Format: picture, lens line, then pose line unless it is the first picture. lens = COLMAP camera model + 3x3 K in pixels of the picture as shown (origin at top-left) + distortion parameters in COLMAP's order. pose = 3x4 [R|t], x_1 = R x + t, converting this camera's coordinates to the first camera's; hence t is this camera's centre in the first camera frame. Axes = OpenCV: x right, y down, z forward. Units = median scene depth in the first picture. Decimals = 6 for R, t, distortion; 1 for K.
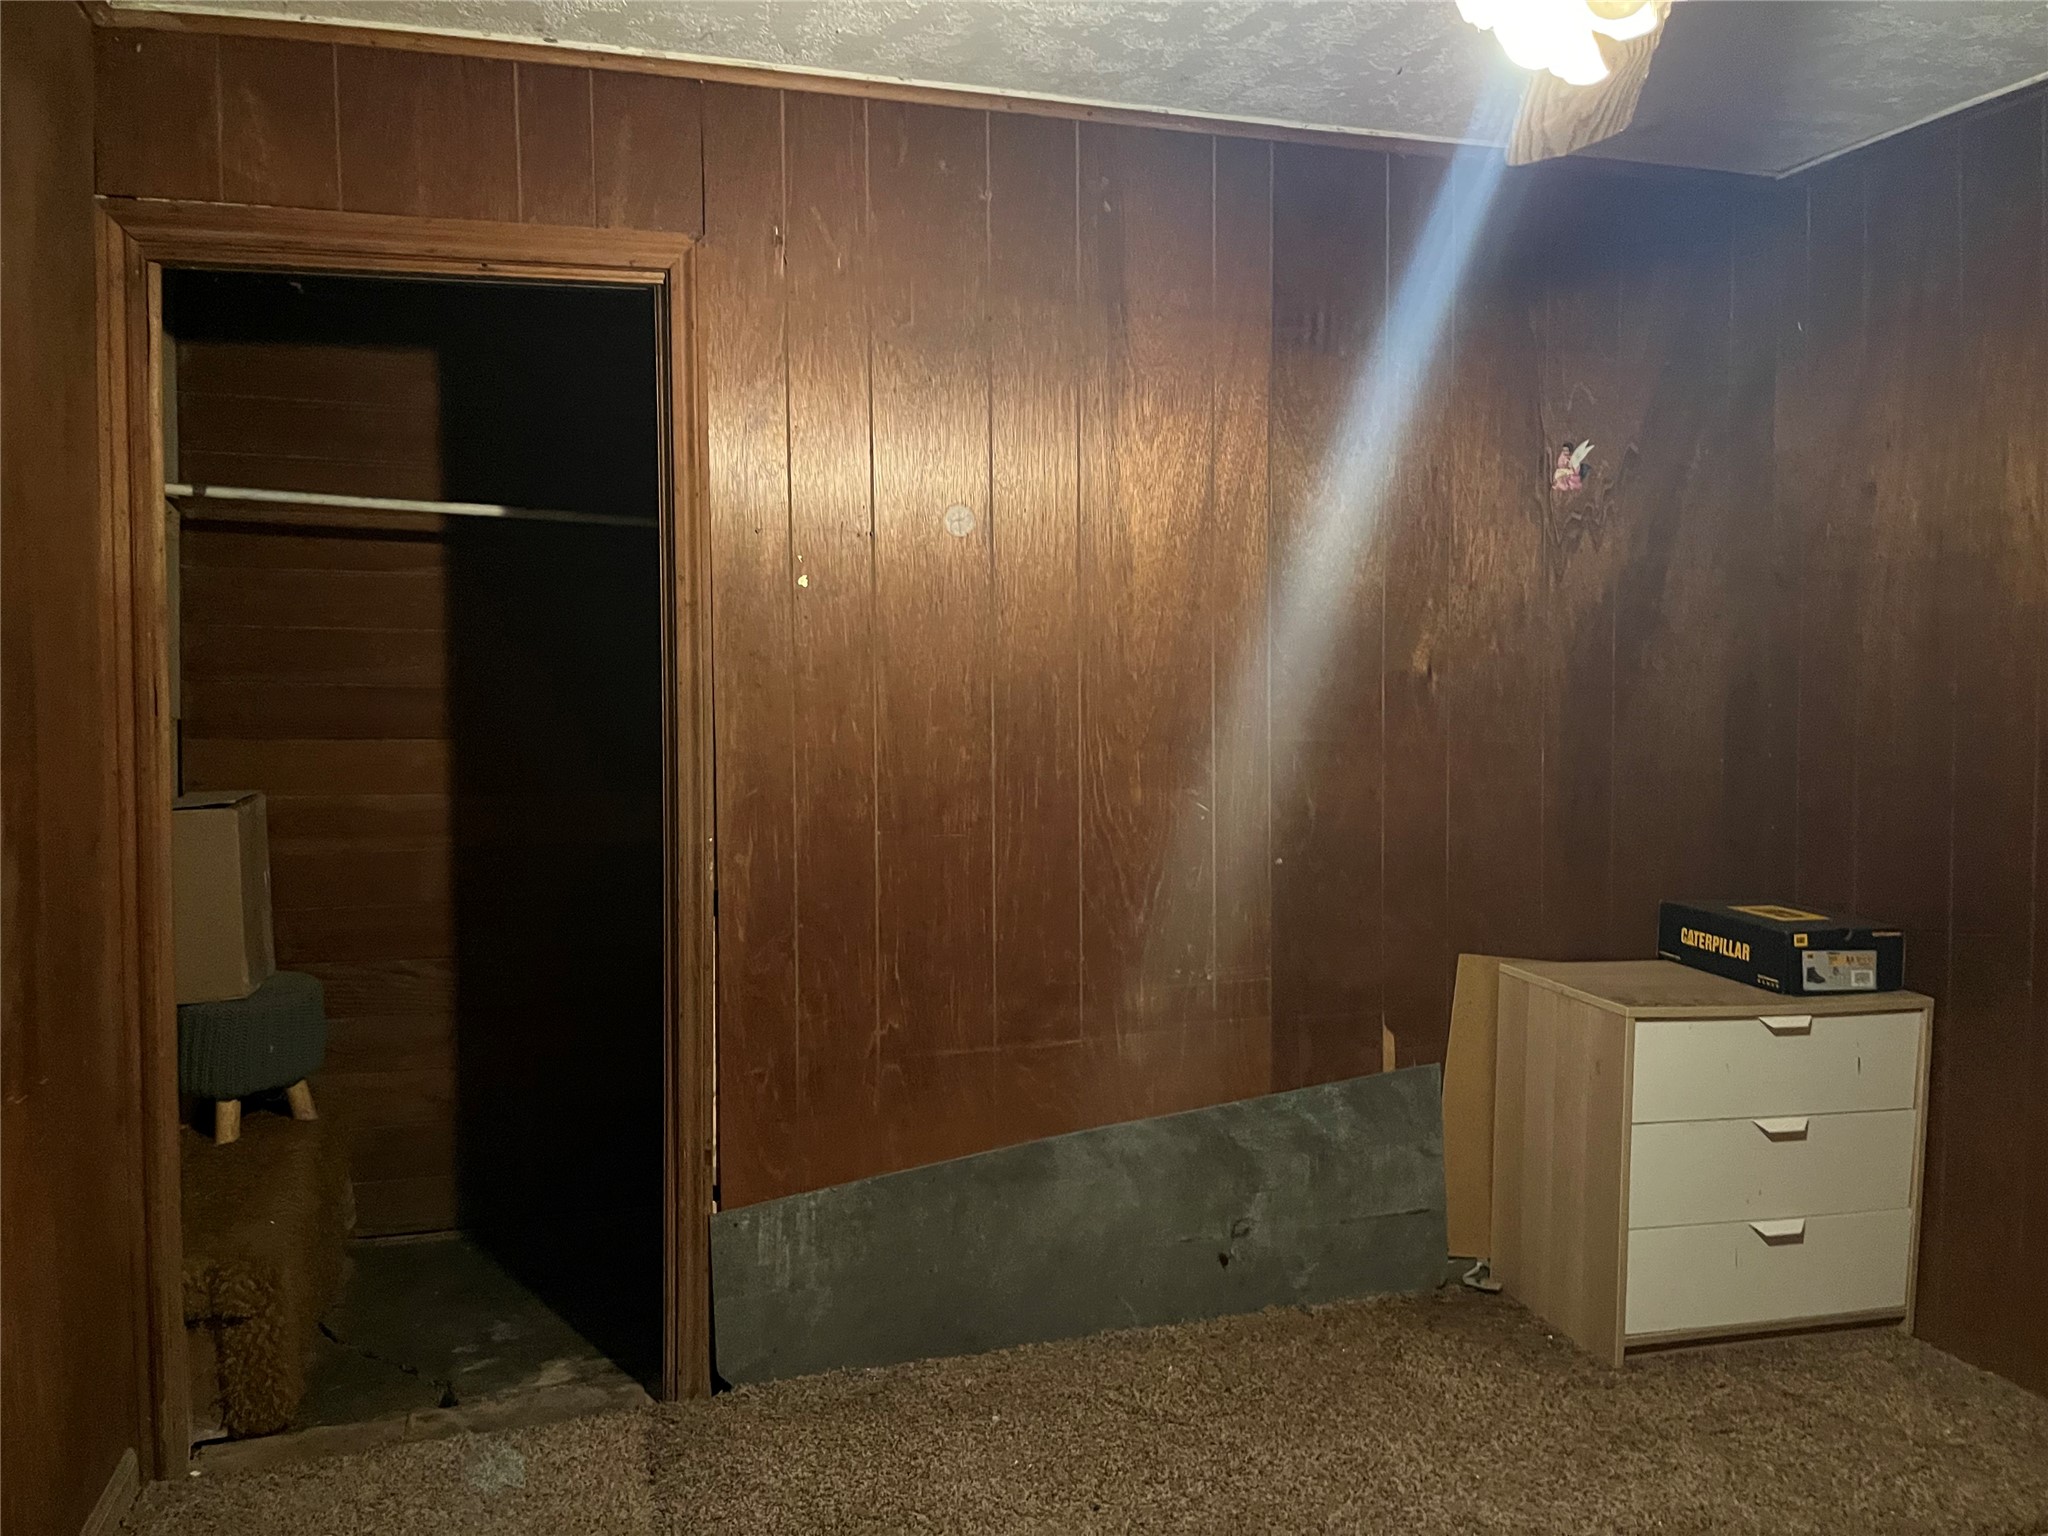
lens RADIAL K [[1527.2, 0, 989.3], [0, 1527.2, 772.0], [0, 0, 1]] dist [0.072650, -0.087431]
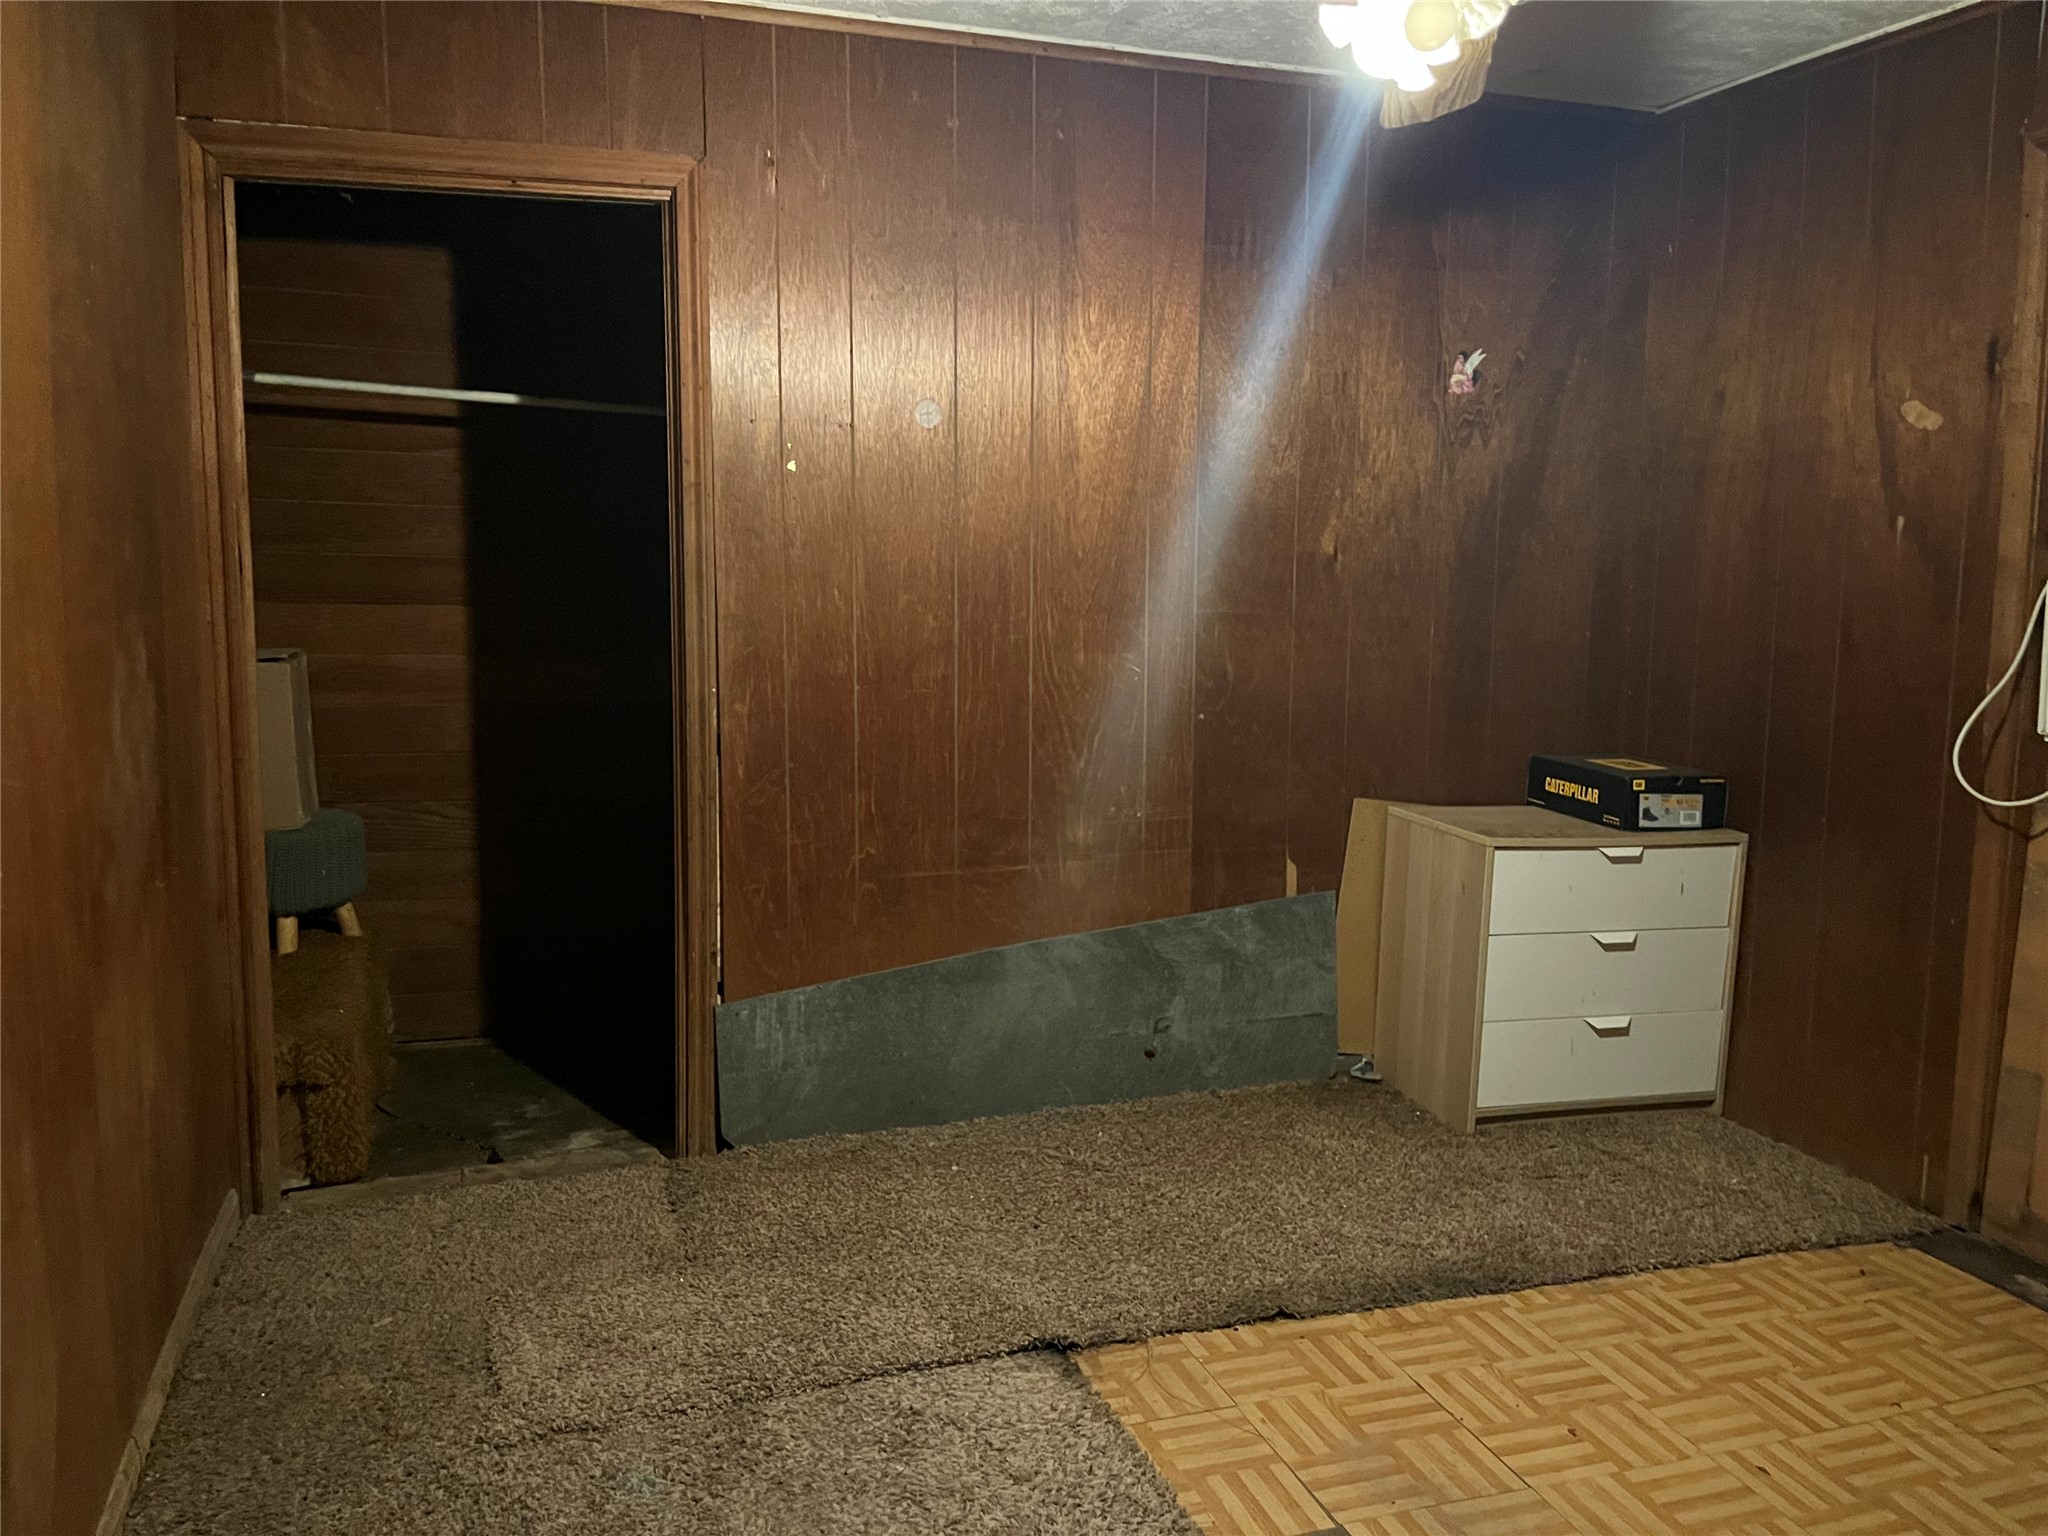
lens RADIAL K [[1527.2, 0, 989.3], [0, 1527.2, 772.0], [0, 0, 1]] dist [0.072650, -0.087431]
pose [[0.999529, 0.006600, 0.029975, -0.006348], [-0.008687, 0.997506, 0.070039, 0.022040], [-0.029438, -0.070267, 0.997094, -0.165499]]
